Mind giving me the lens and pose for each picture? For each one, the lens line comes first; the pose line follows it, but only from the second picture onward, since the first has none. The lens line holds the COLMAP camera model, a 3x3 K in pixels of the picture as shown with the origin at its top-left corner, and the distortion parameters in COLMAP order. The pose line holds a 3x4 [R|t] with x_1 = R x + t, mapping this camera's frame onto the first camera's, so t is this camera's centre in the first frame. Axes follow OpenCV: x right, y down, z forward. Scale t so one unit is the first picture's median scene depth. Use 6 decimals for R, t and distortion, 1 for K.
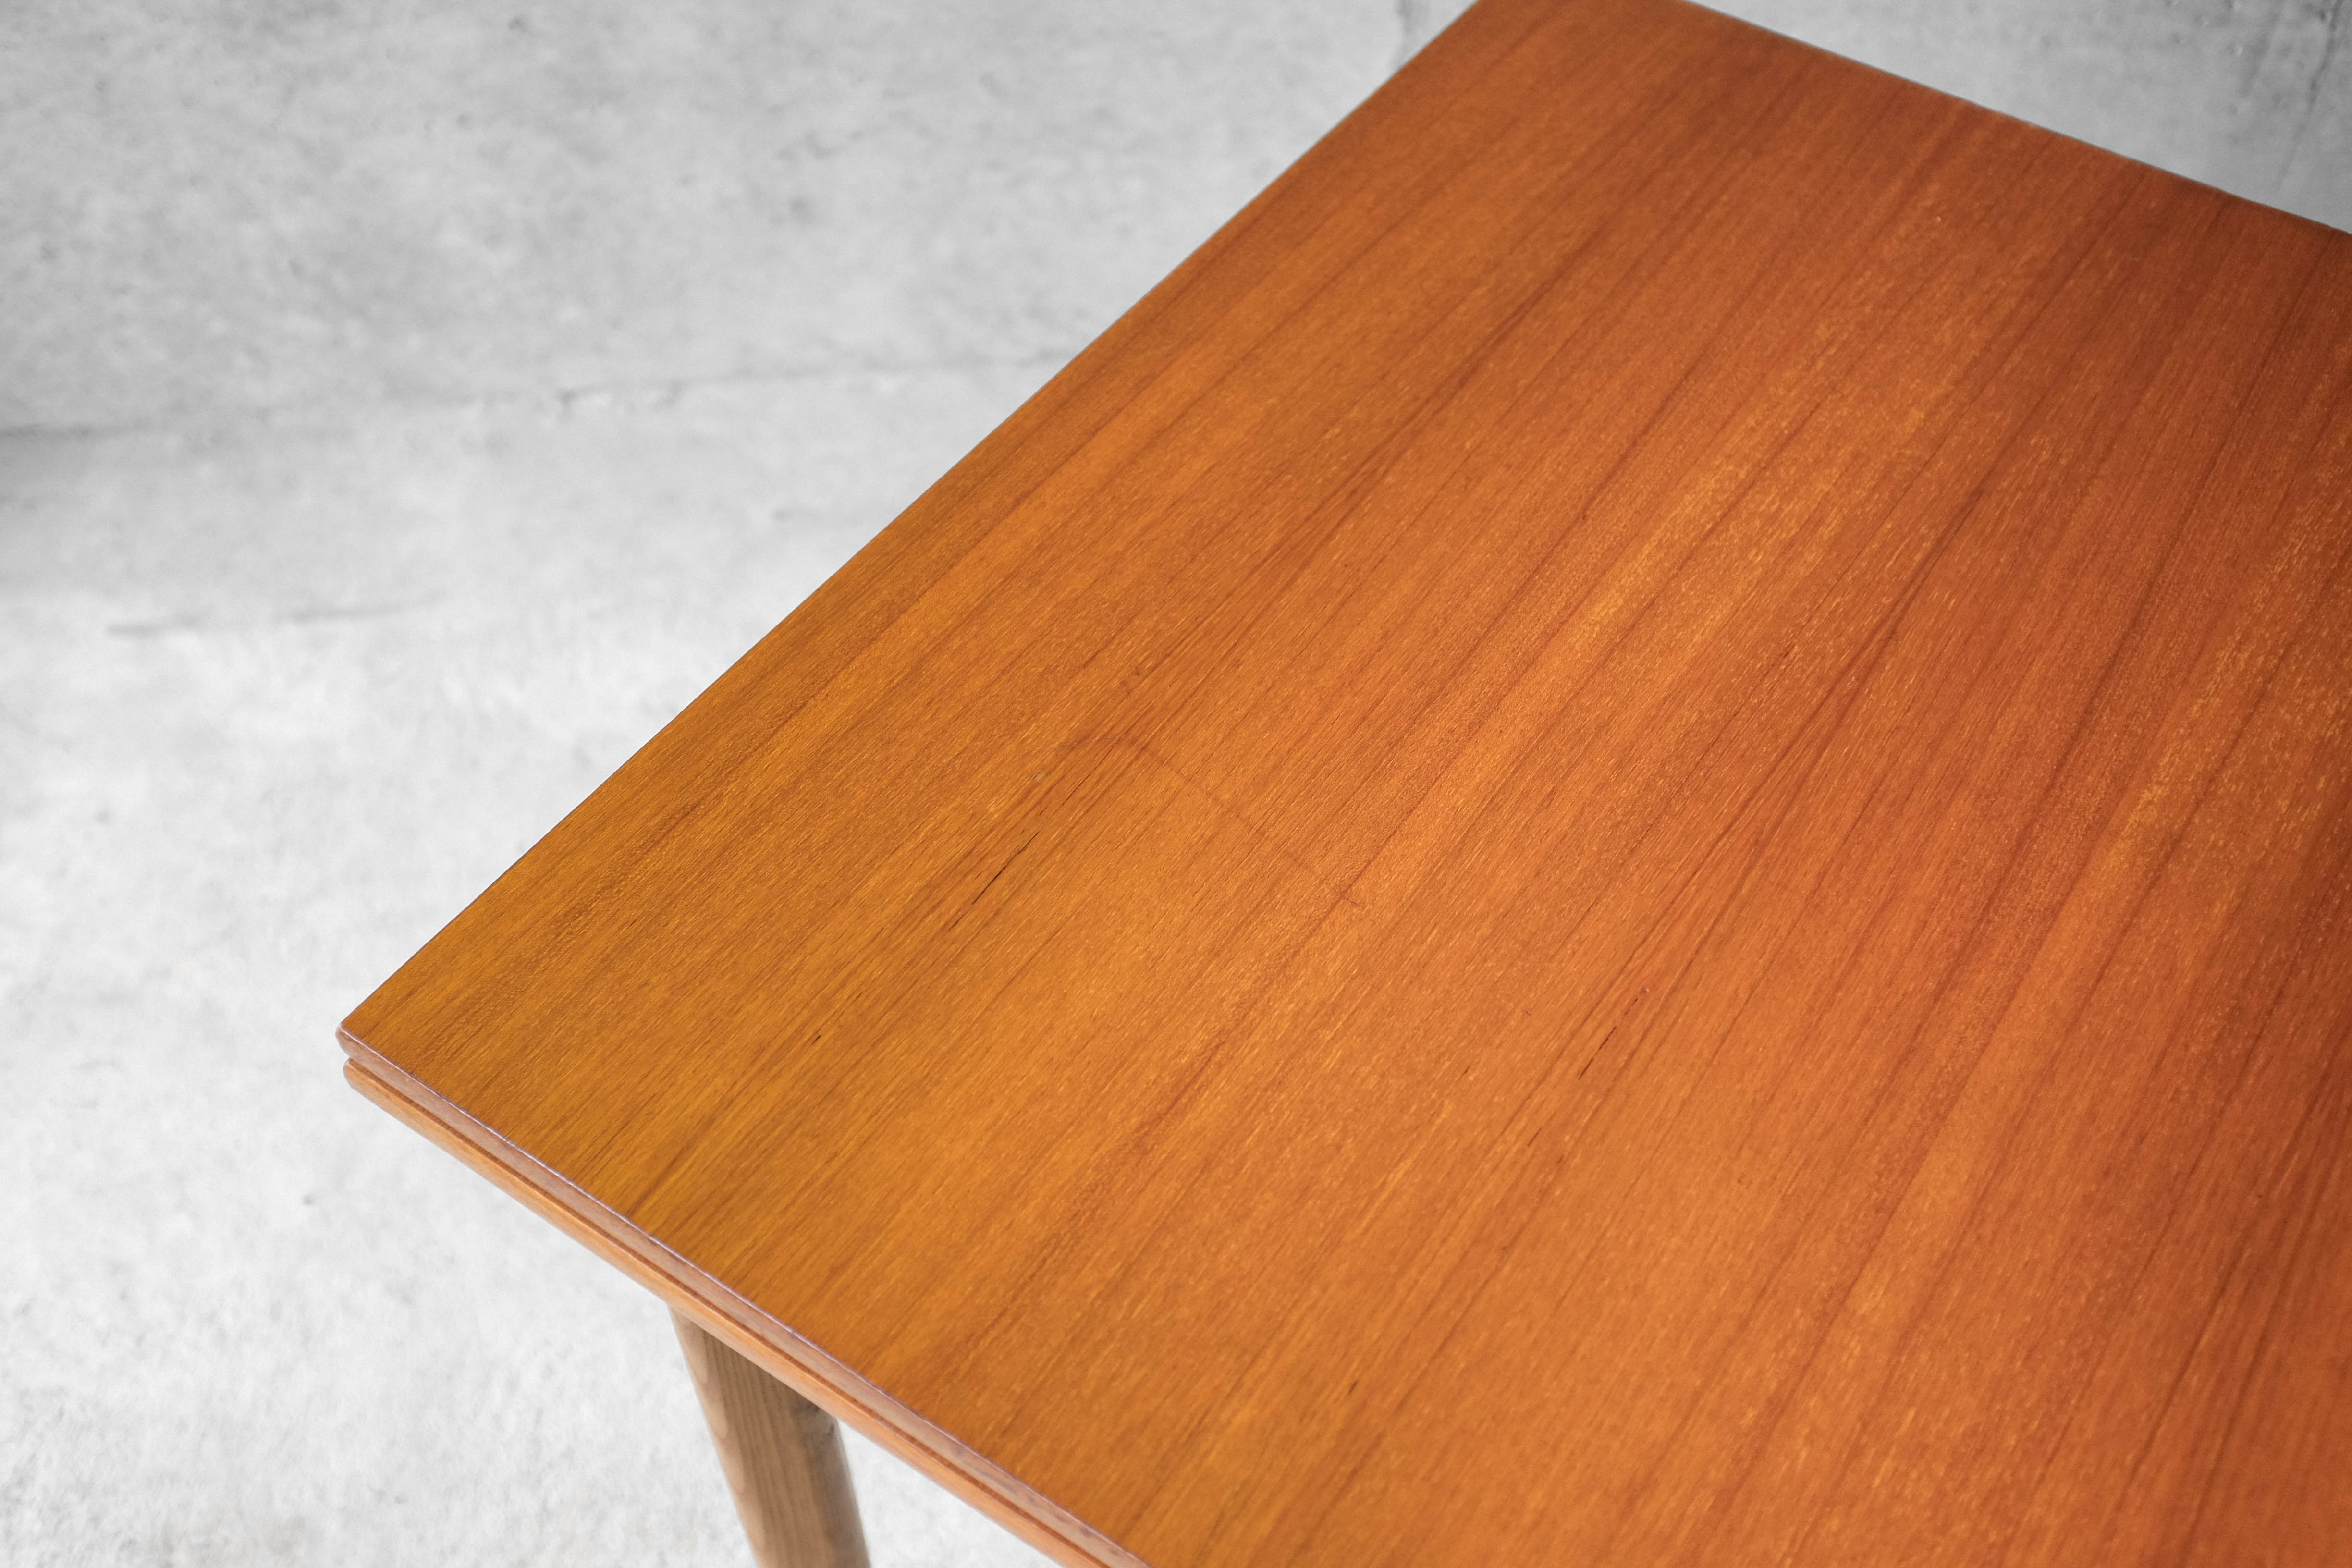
lens RADIAL K [[2382.7, 0, 1175.3], [0, 2382.7, 799.3], [0, 0, 1]] dist [-0.047528, 0.000000]
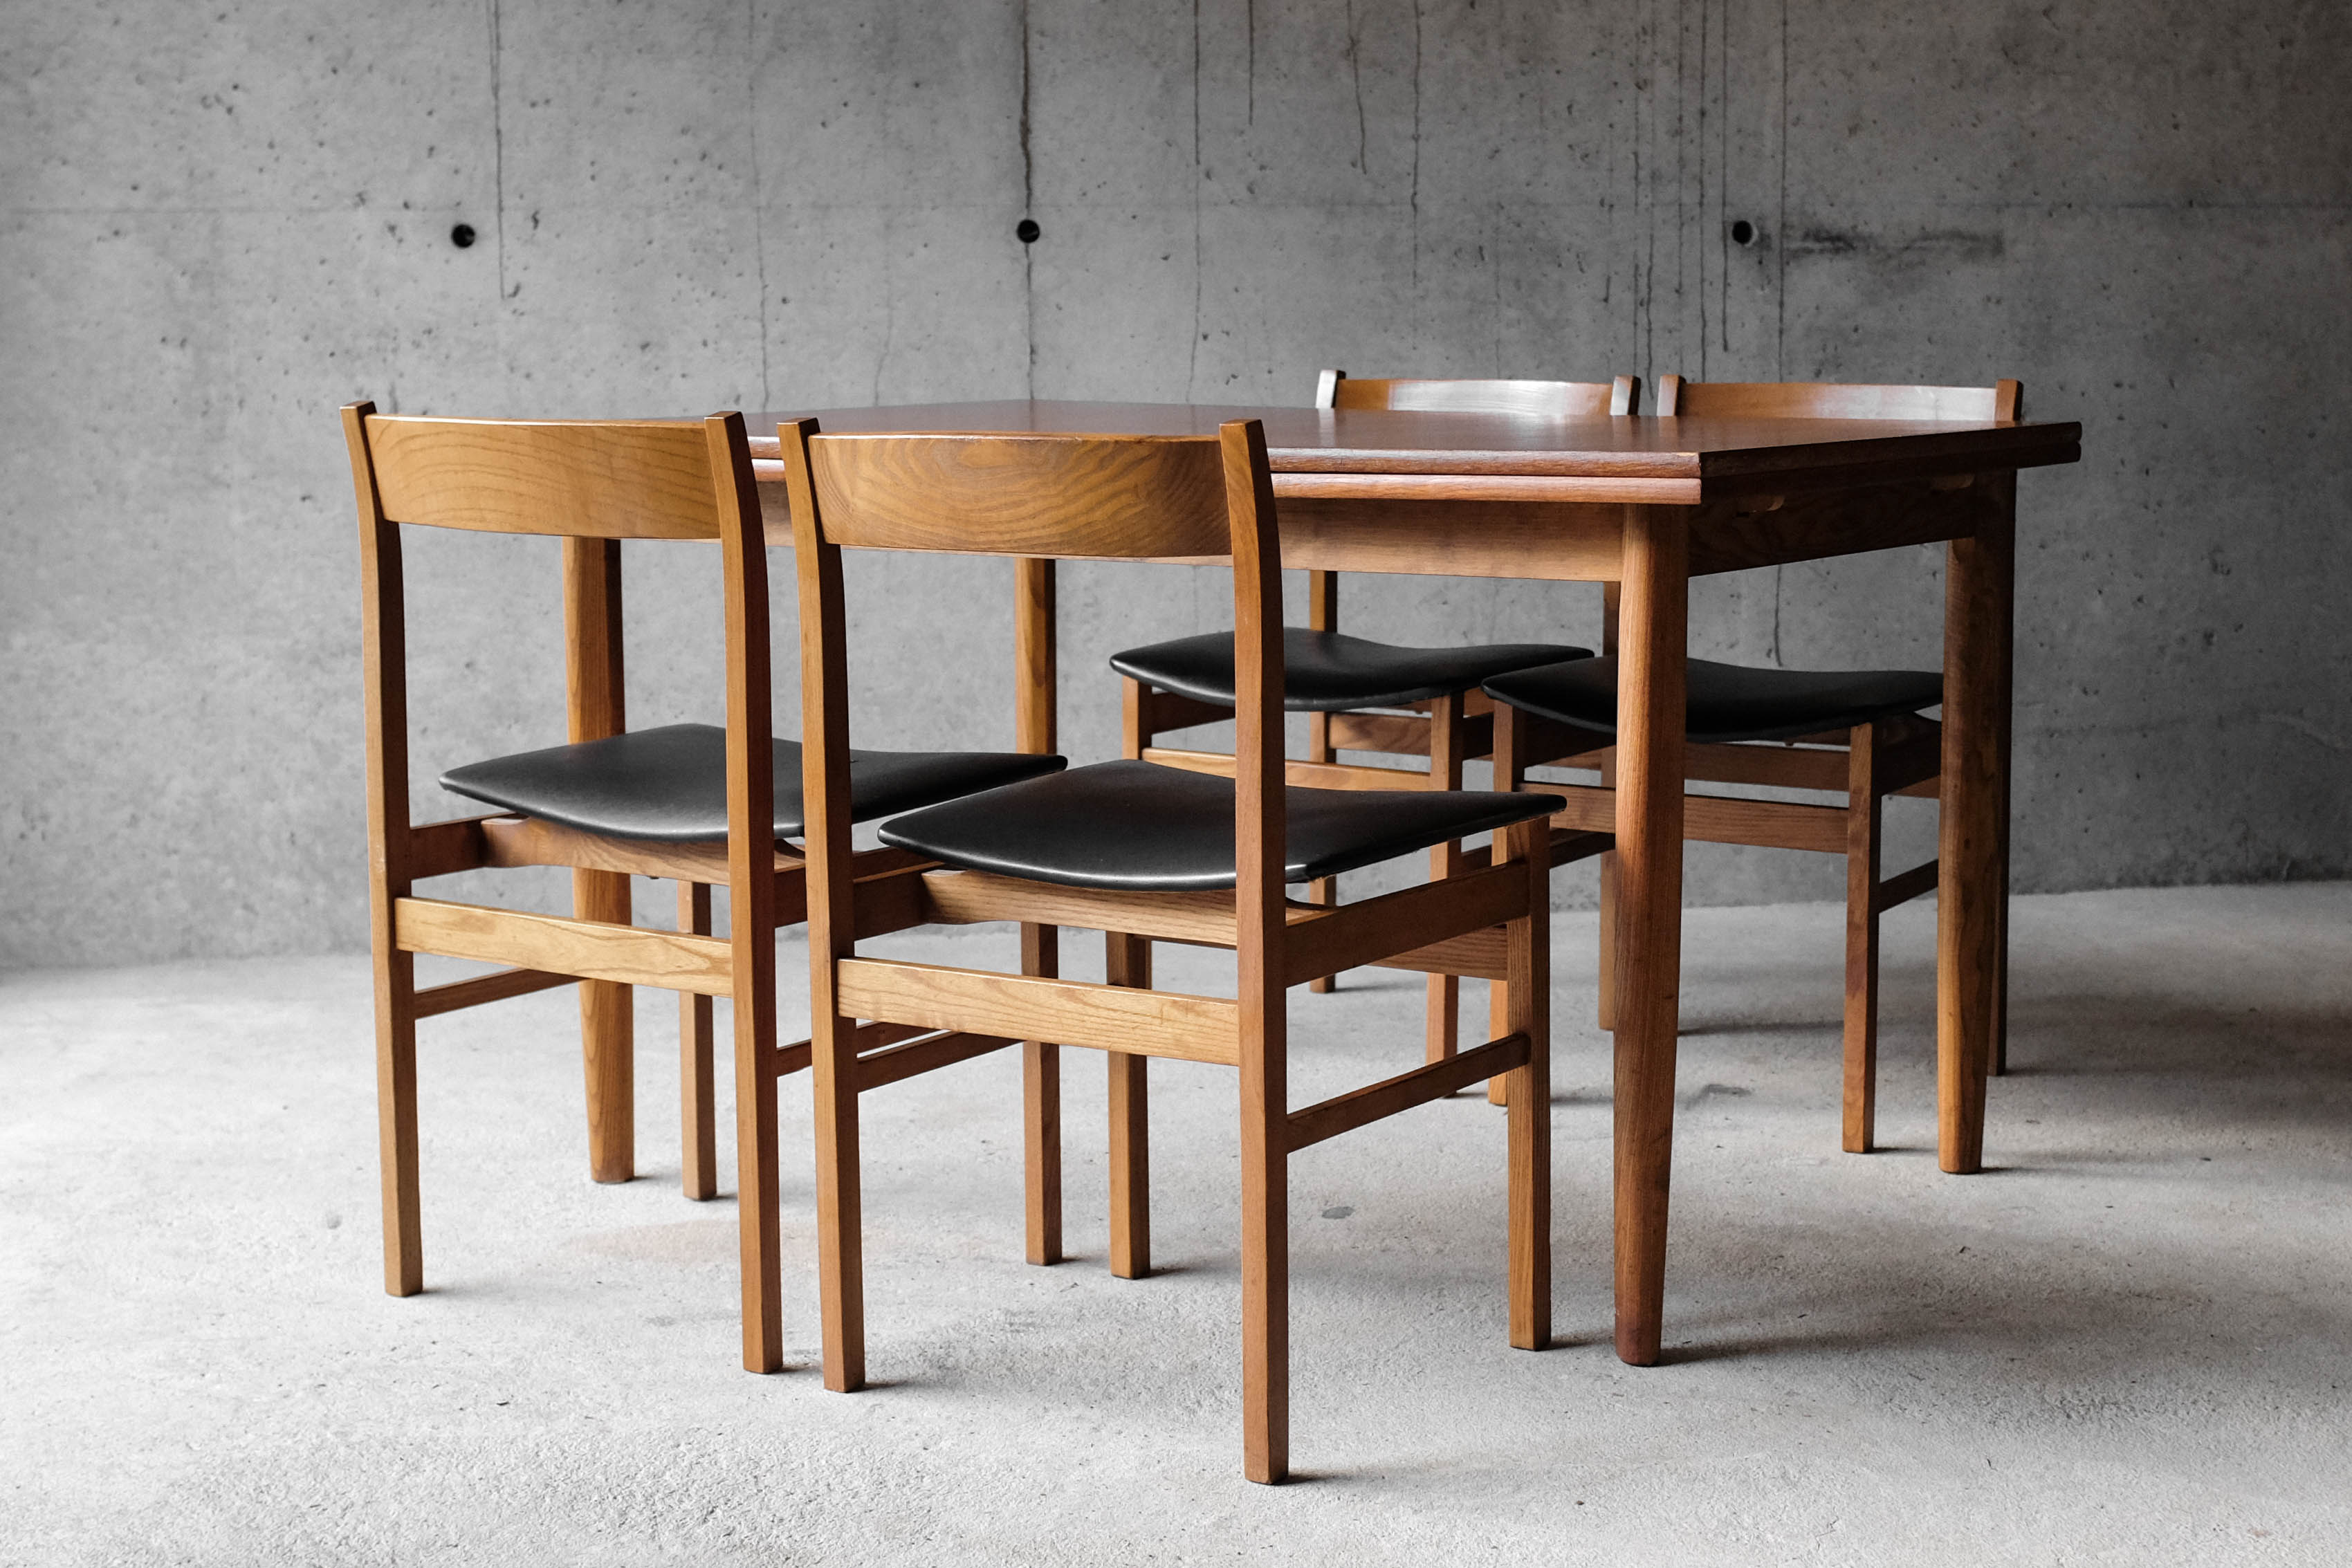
lens RADIAL K [[3463.7, 0, 1306.4], [0, 3463.7, 741.4], [0, 0, 1]] dist [-0.077686, 0.000000]
pose [[0.997778, -0.016738, 0.064489, 0.134819], [0.055466, 0.744929, -0.664834, 1.255985], [-0.036912, 0.666934, 0.744202, -0.714433]]
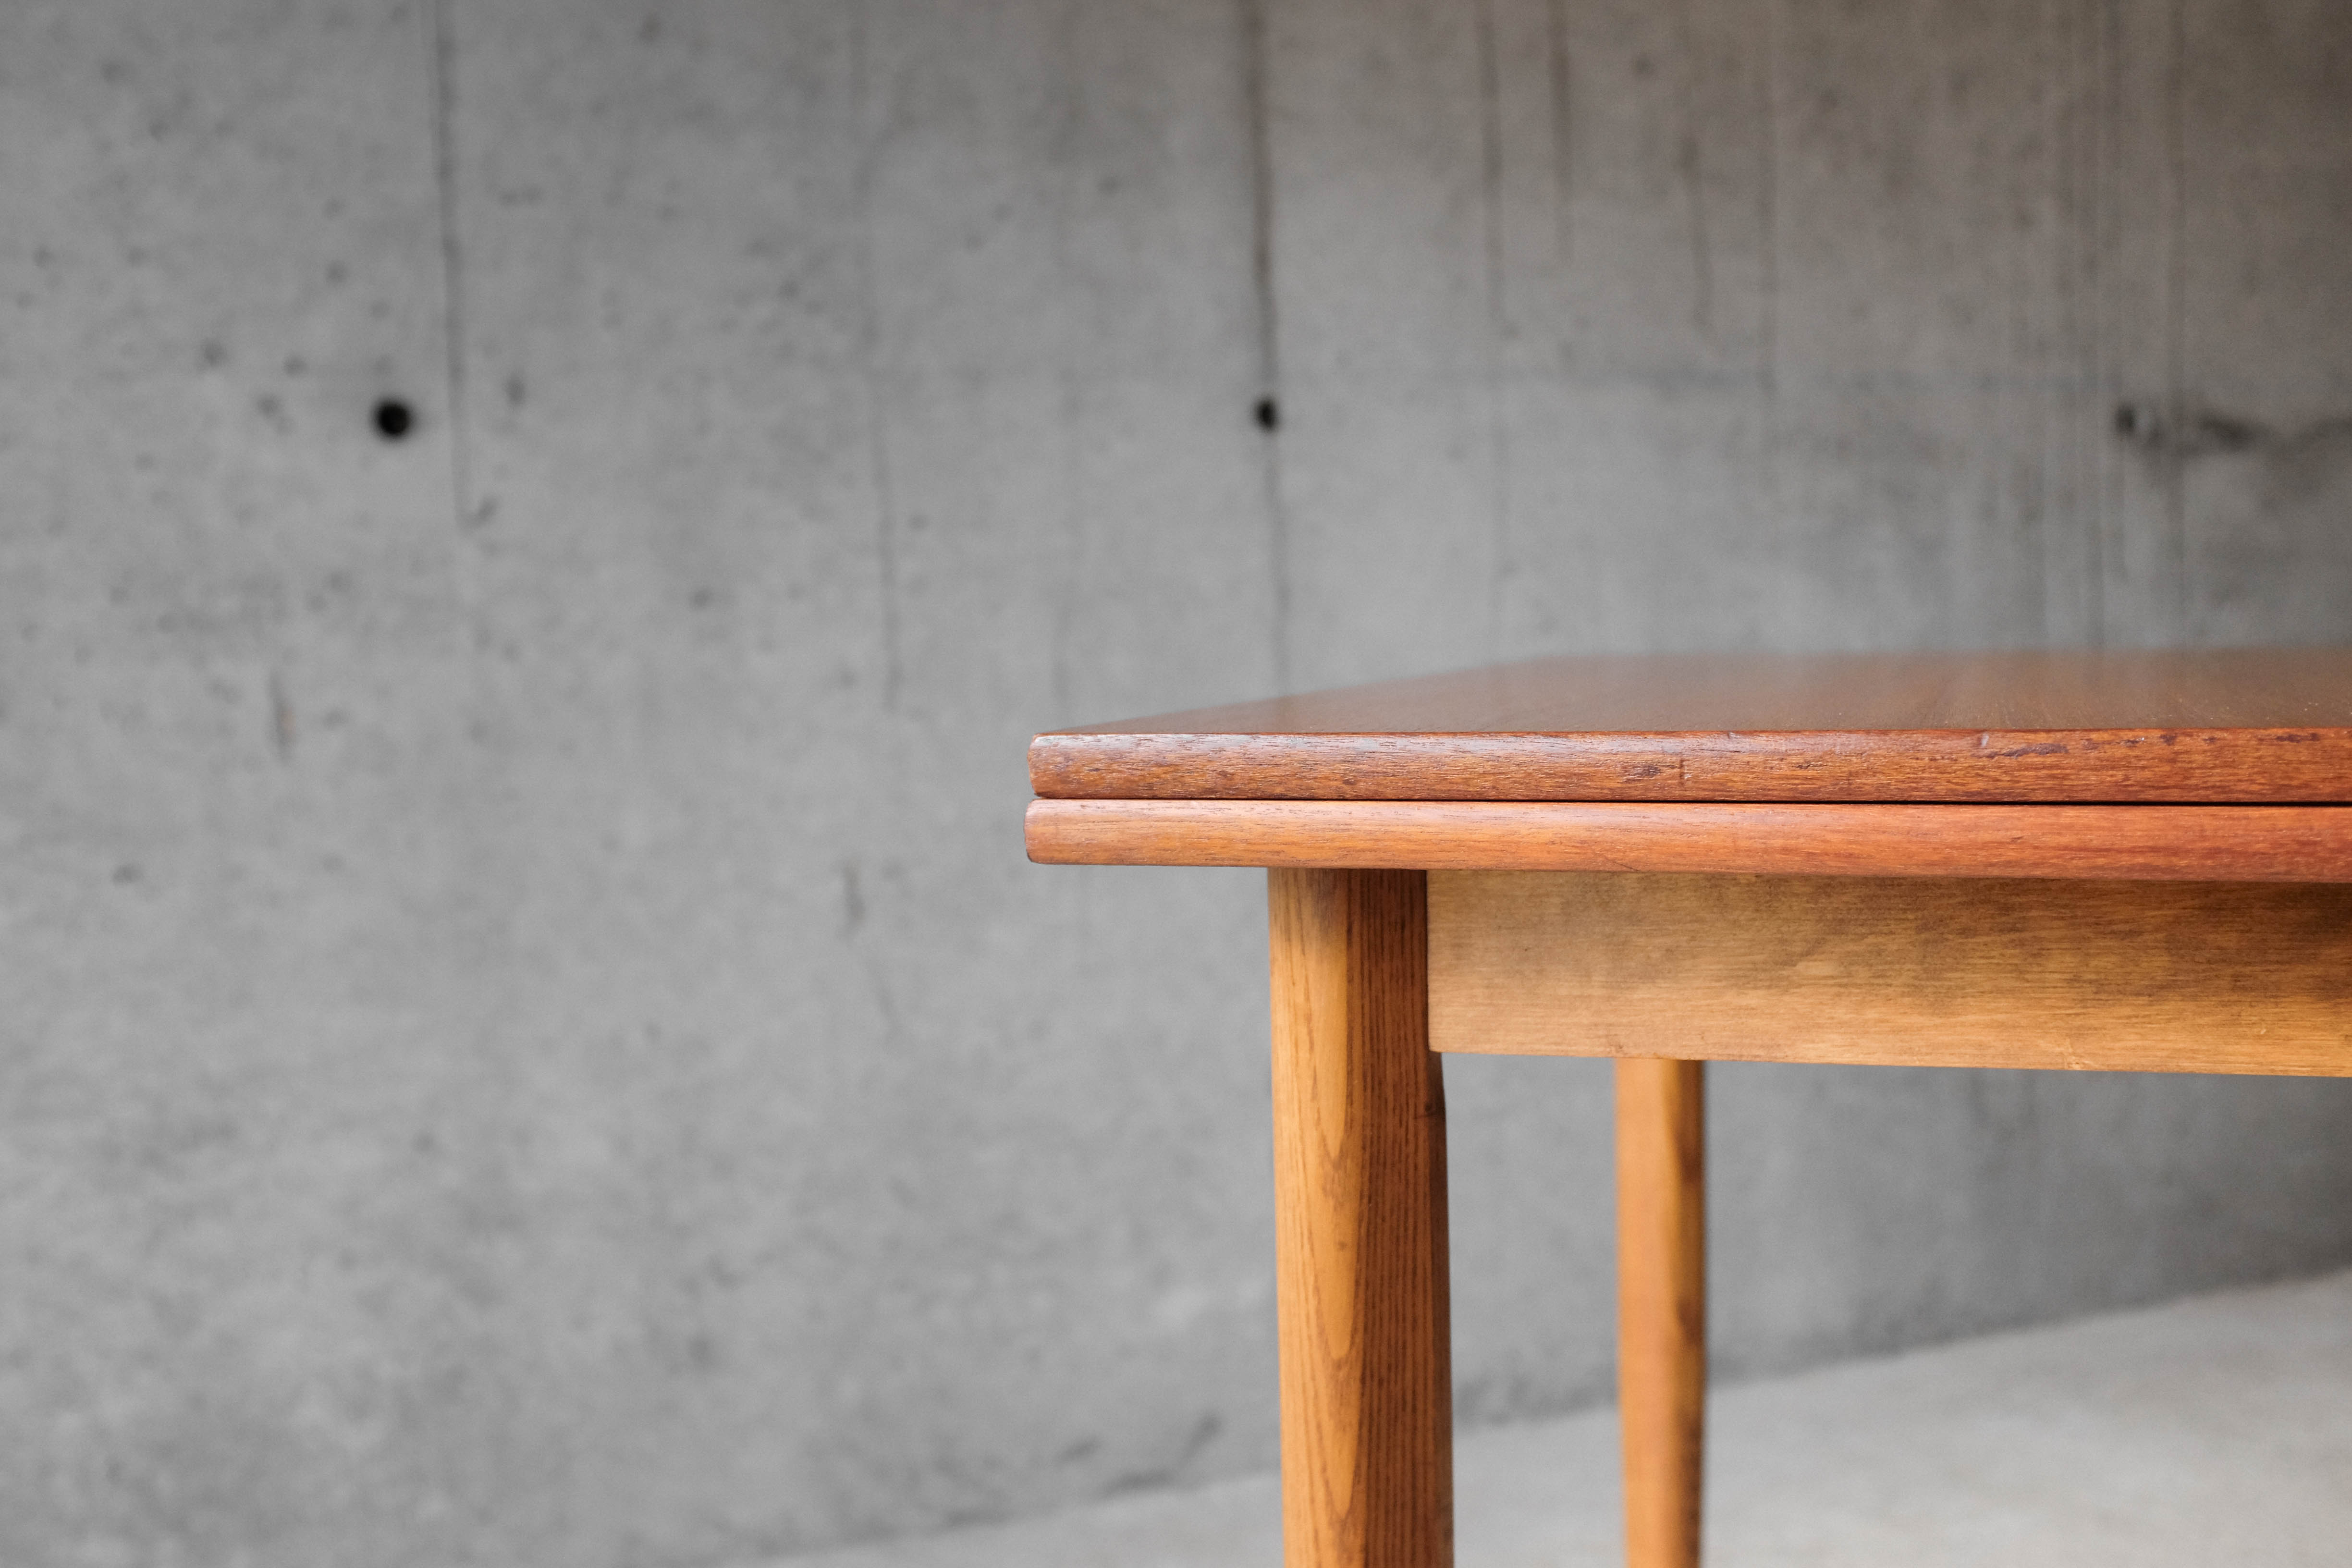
lens RADIAL K [[2382.7, 0, 1172.1], [0, 2382.7, 792.4], [0, 0, 1]] dist [-0.047528, 0.000000]
pose [[0.960964, -0.055676, 0.271013, -0.227992], [0.231490, 0.698269, -0.677372, 0.281620], [-0.151526, 0.713667, 0.683900, 0.183935]]
